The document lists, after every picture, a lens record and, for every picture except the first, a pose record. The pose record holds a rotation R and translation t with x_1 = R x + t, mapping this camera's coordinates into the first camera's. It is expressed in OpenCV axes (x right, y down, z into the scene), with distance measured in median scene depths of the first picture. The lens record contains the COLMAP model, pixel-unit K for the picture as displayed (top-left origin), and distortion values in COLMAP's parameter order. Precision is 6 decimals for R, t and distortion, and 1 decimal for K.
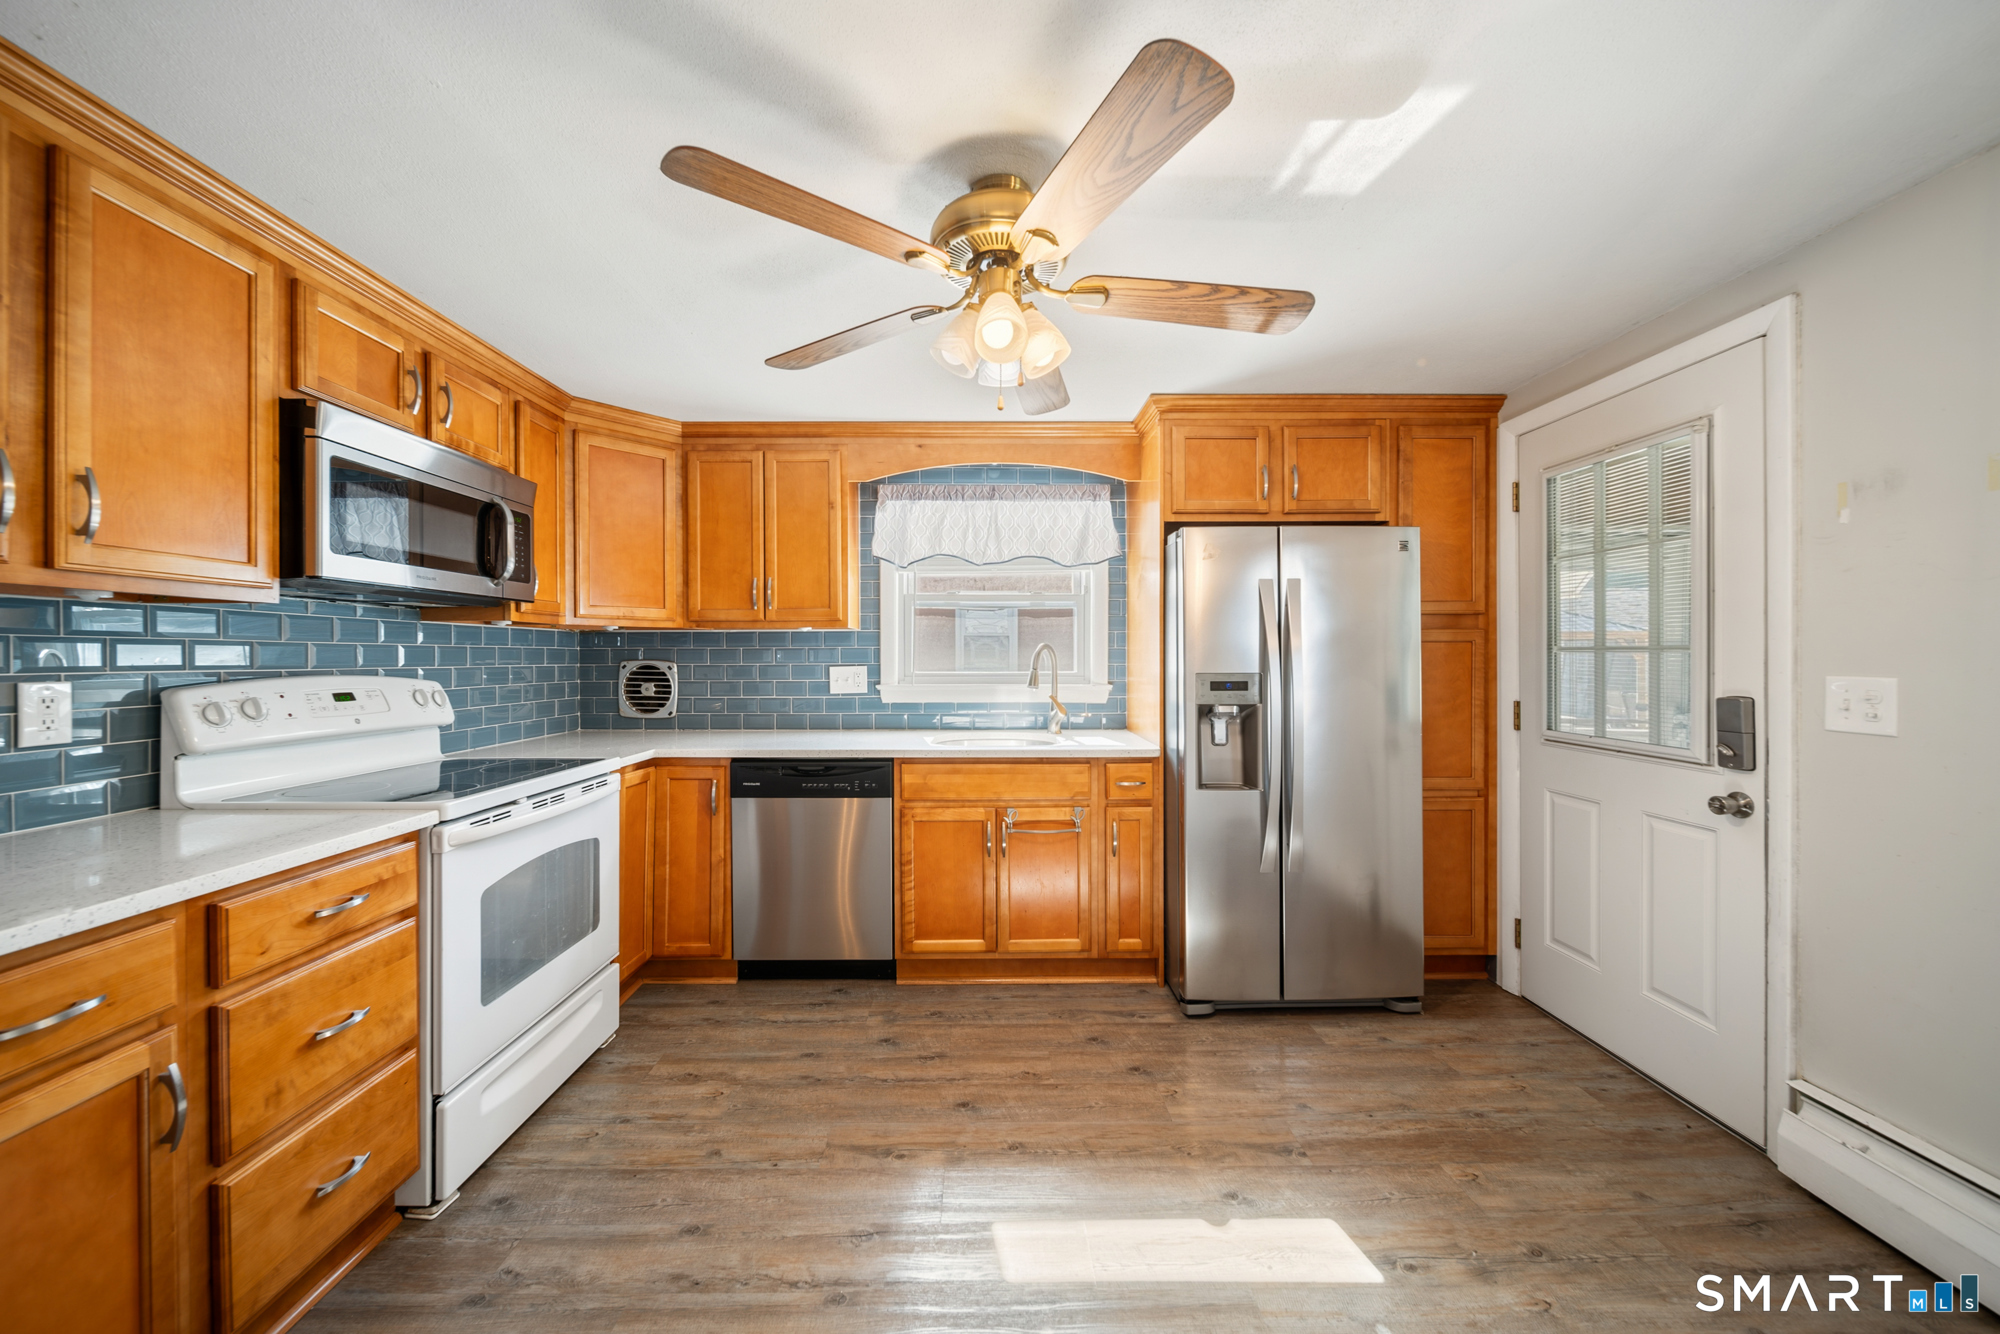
lens RADIAL K [[704.8, 0, 995.0], [0, 704.8, 655.9], [0, 0, 1]] dist [-0.000200, -0.000218]
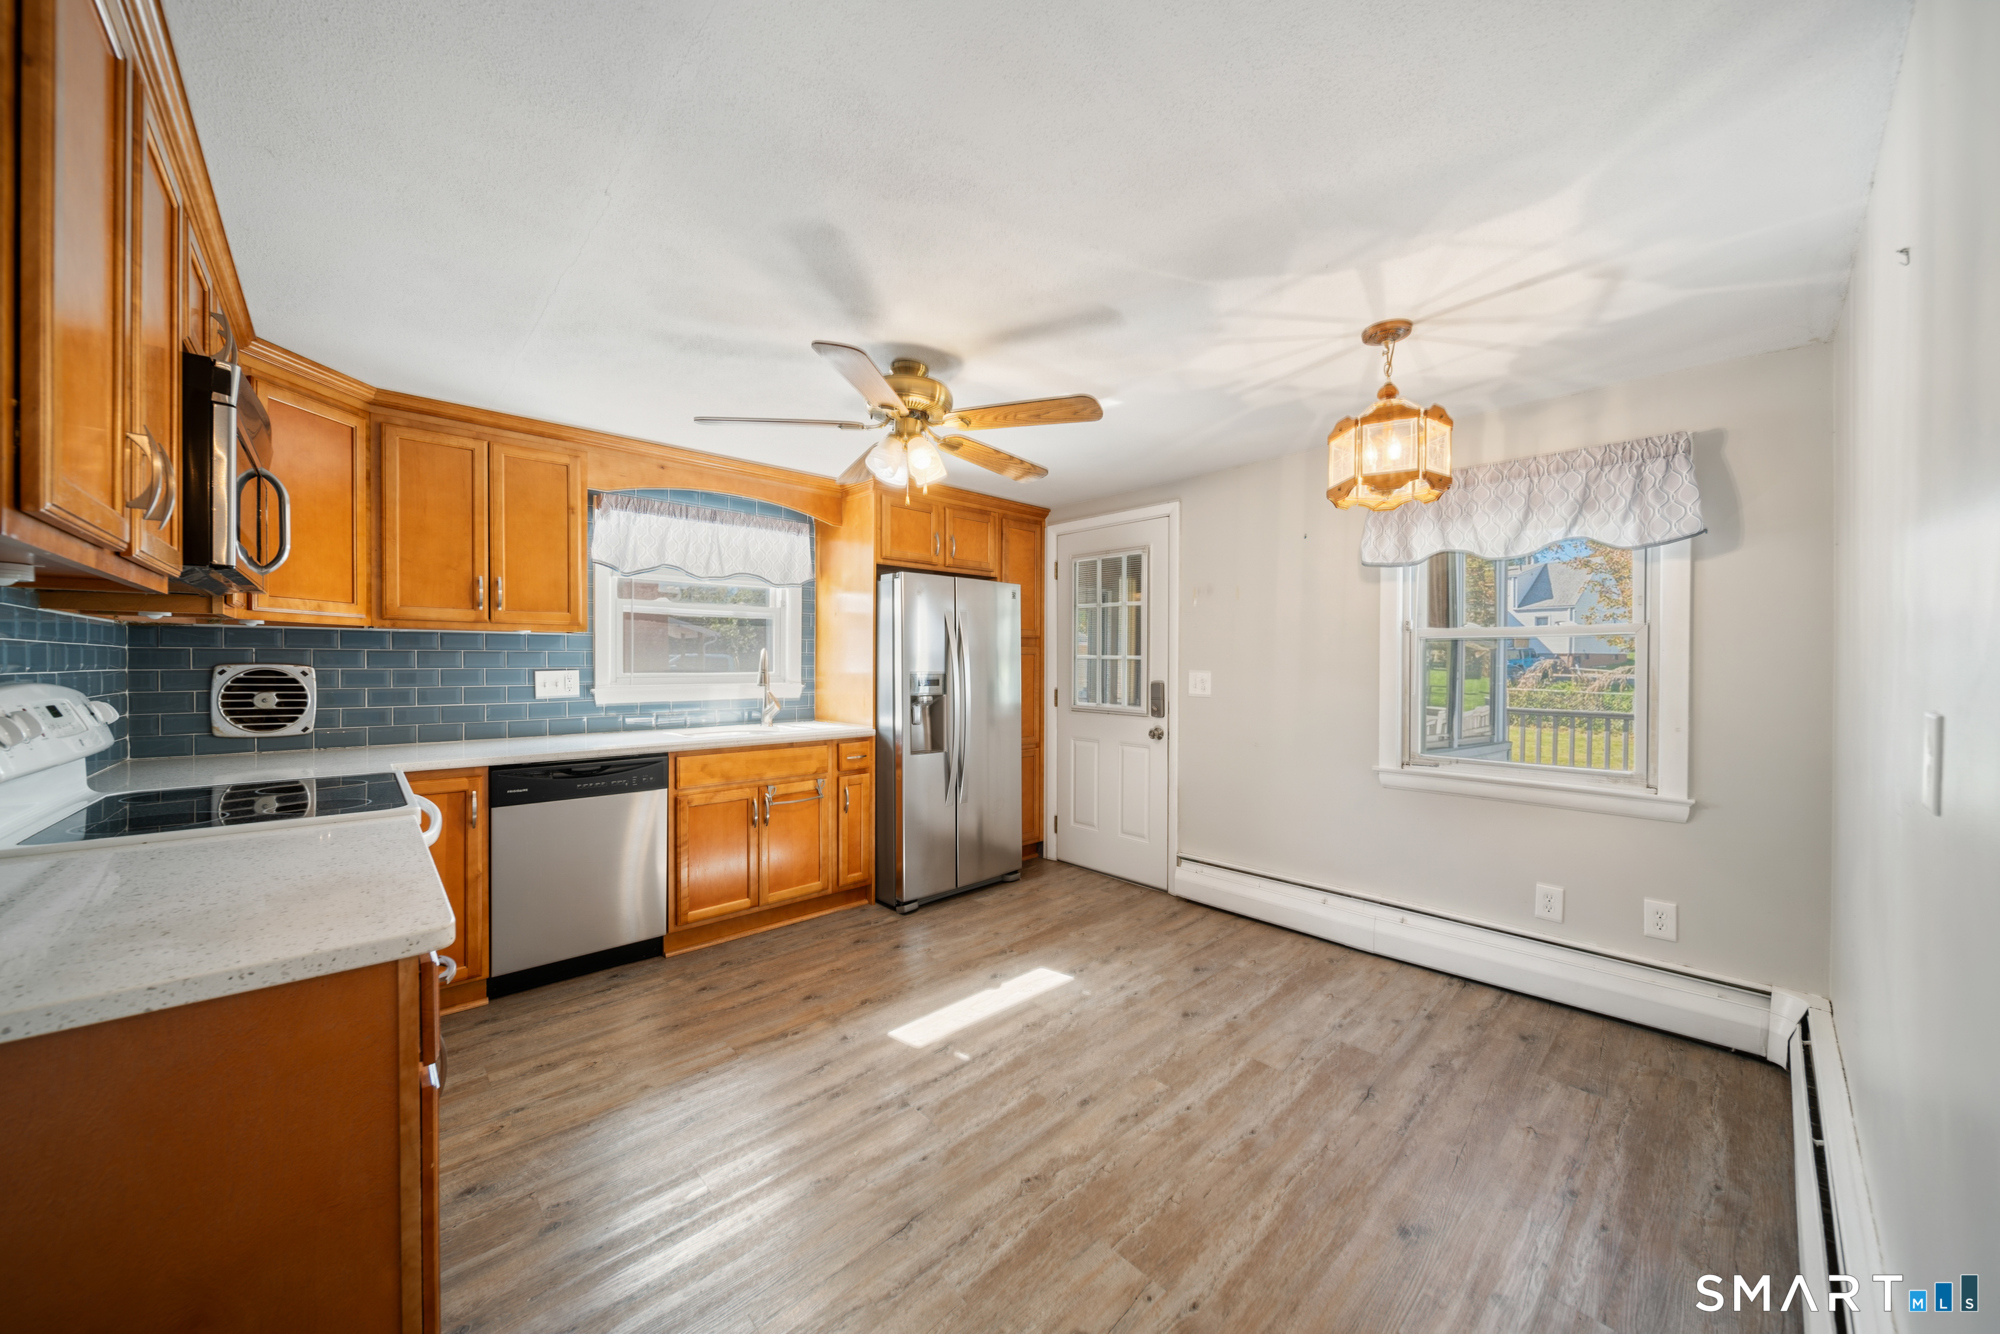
lens RADIAL K [[693.8, 0, 1000.0], [0, 693.8, 667.0], [0, 0, 1]] dist [-0.000182, -0.000056]
pose [[0.739513, 0.000325, 0.673142, -0.499317], [-0.004480, 0.999980, 0.004440, 0.003298], [-0.673128, -0.006299, 0.739500, -0.159987]]
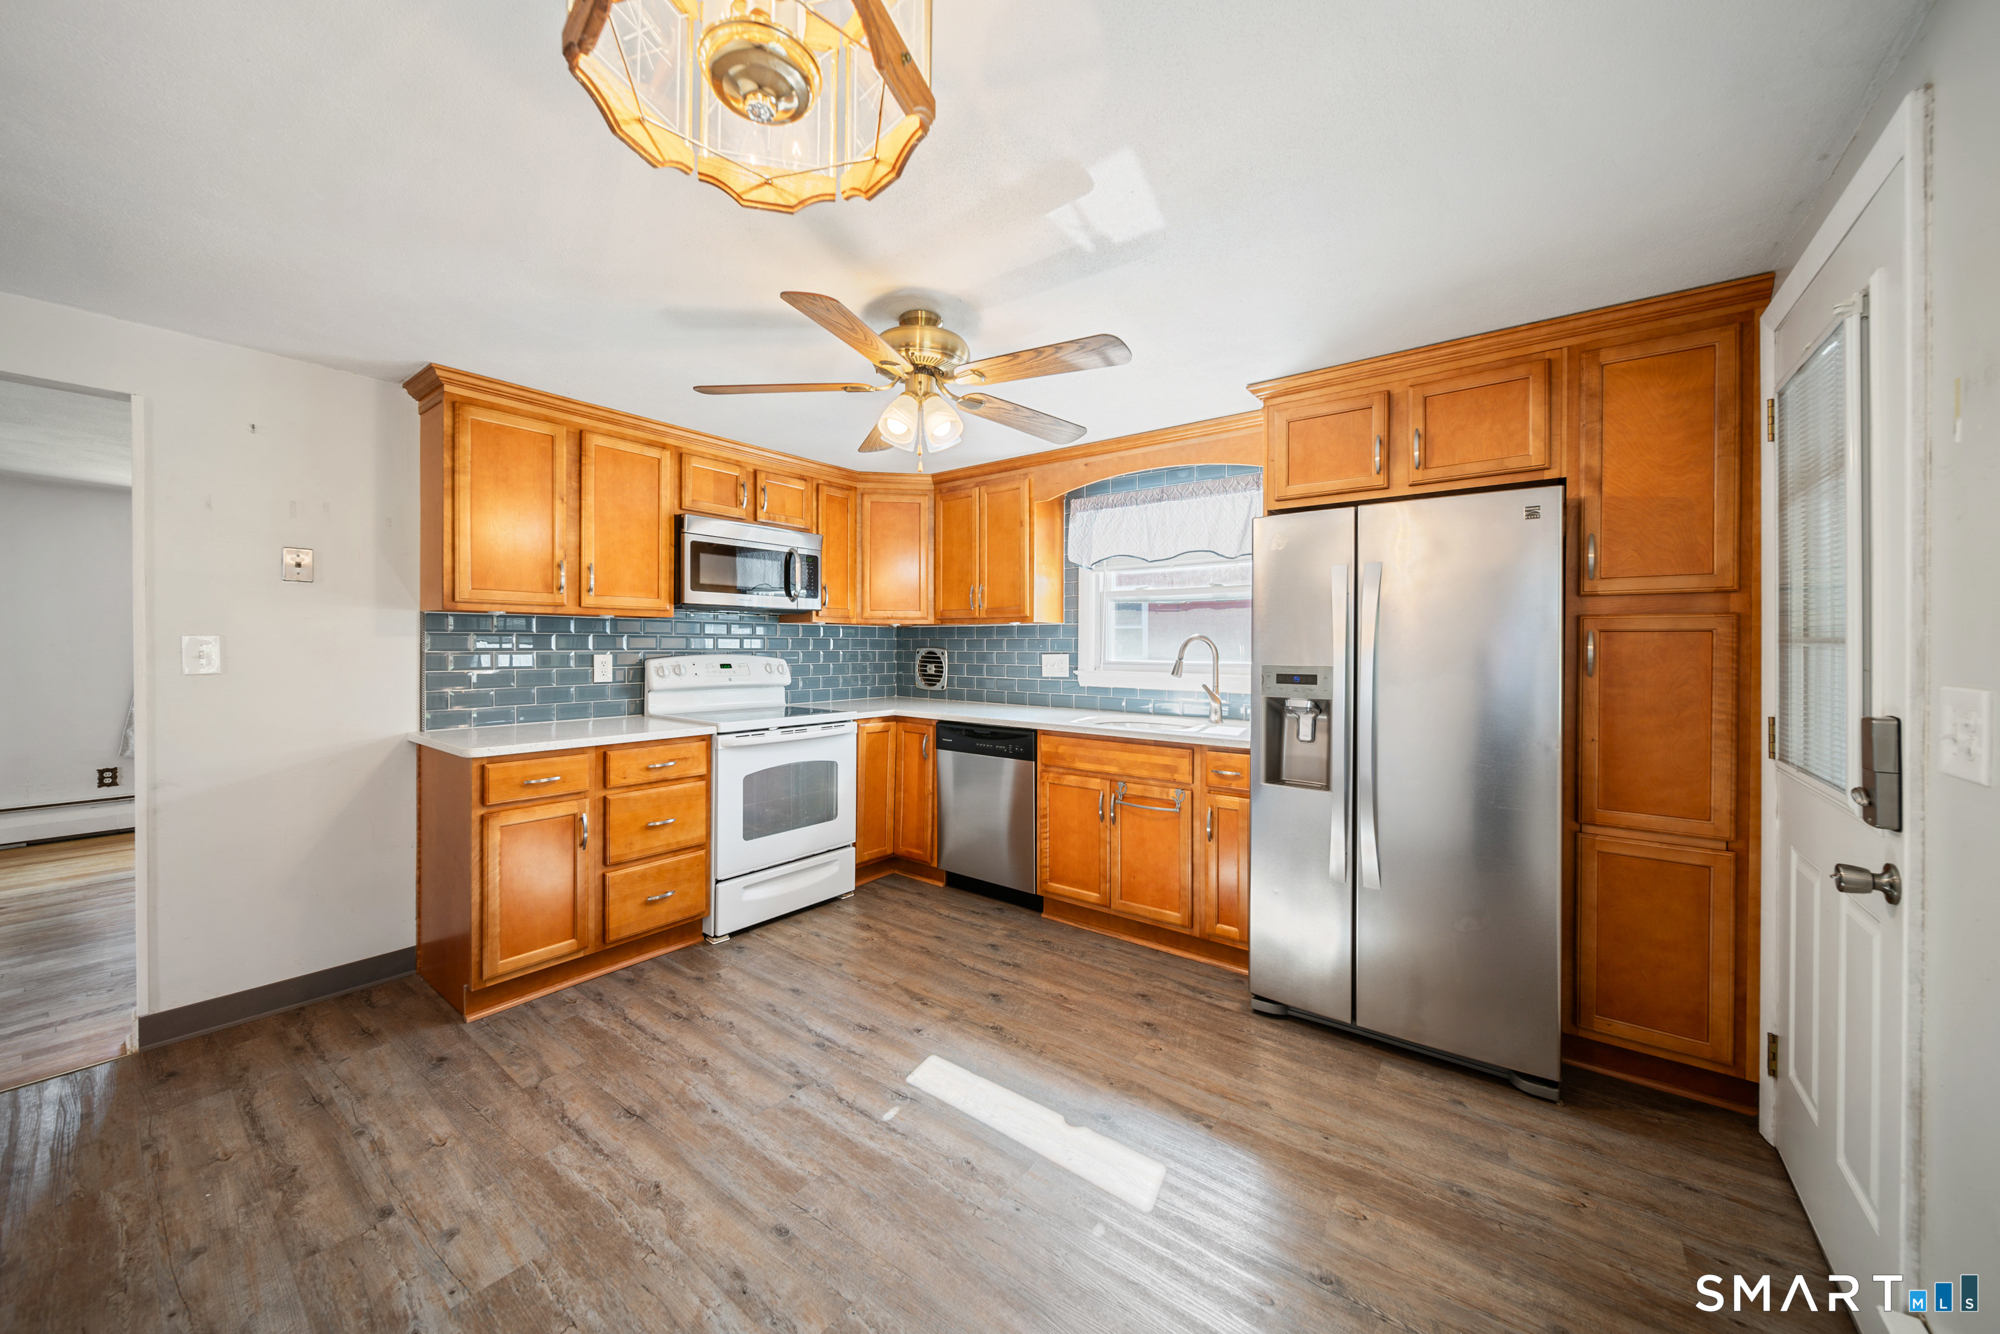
lens RADIAL K [[718.1, 0, 994.6], [0, 718.1, 645.0], [0, 0, 1]] dist [-0.001038, -0.000260]
pose [[0.783154, 0.005897, -0.621800, 0.579024], [-0.005941, 0.999980, 0.002001, -0.003023], [0.621799, 0.002127, 0.783174, -0.019364]]
